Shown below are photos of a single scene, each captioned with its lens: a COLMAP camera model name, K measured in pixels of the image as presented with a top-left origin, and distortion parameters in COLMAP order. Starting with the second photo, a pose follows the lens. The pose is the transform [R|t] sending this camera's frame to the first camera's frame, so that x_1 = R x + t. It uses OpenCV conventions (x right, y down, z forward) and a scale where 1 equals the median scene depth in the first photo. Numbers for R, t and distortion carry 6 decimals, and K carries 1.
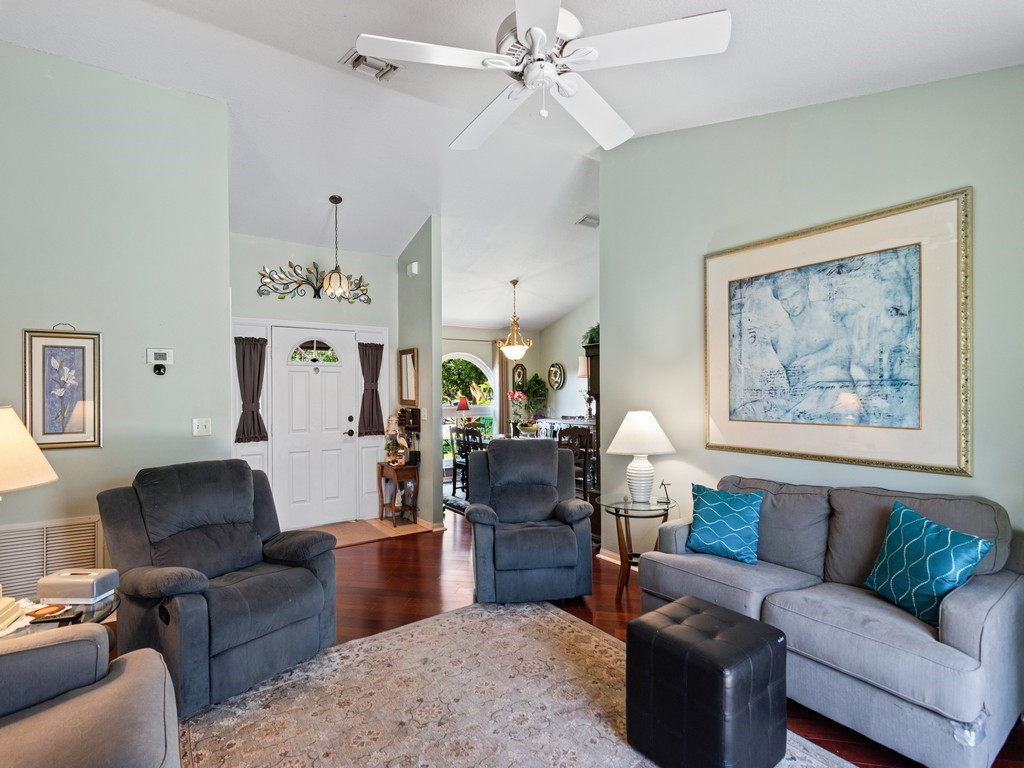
lens RADIAL K [[501.7, 0, 513.1], [0, 501.7, 390.9], [0, 0, 1]] dist [-0.006789, 0.000815]
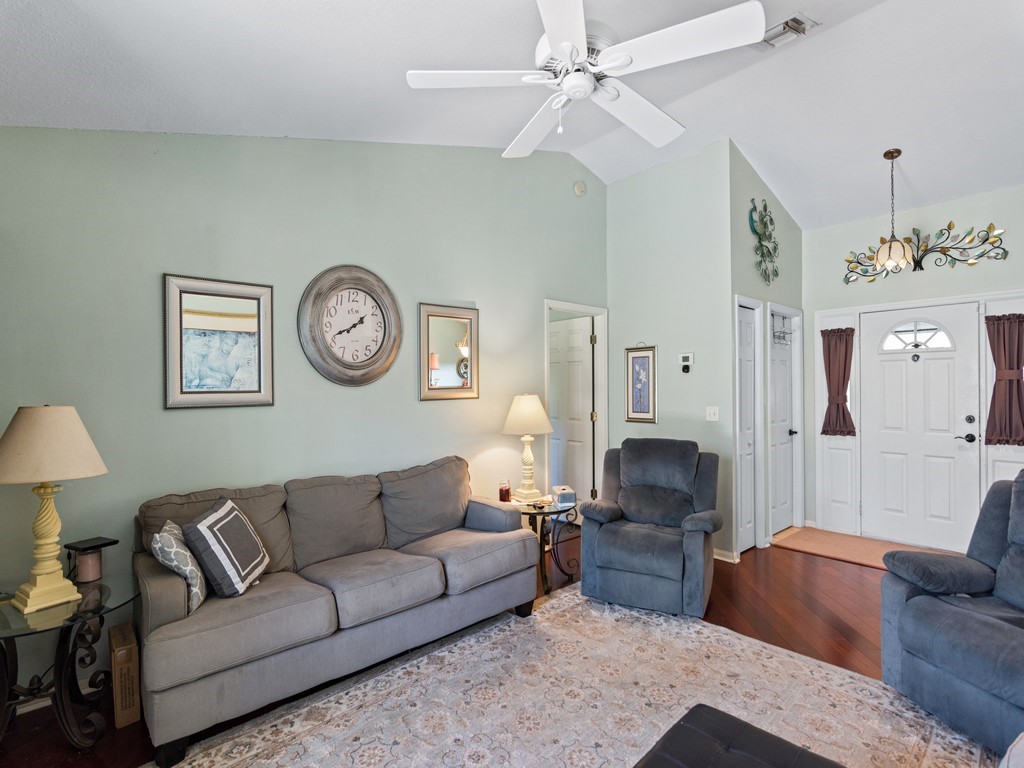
lens RADIAL K [[497.1, 0, 516.3], [0, 497.1, 383.5], [0, 0, 1]] dist [0.000691, 0.001231]
pose [[0.131909, -0.002865, -0.991258, 0.374004], [0.010039, 0.999948, -0.001554, -0.004369], [0.991211, -0.009747, 0.131931, 0.259583]]
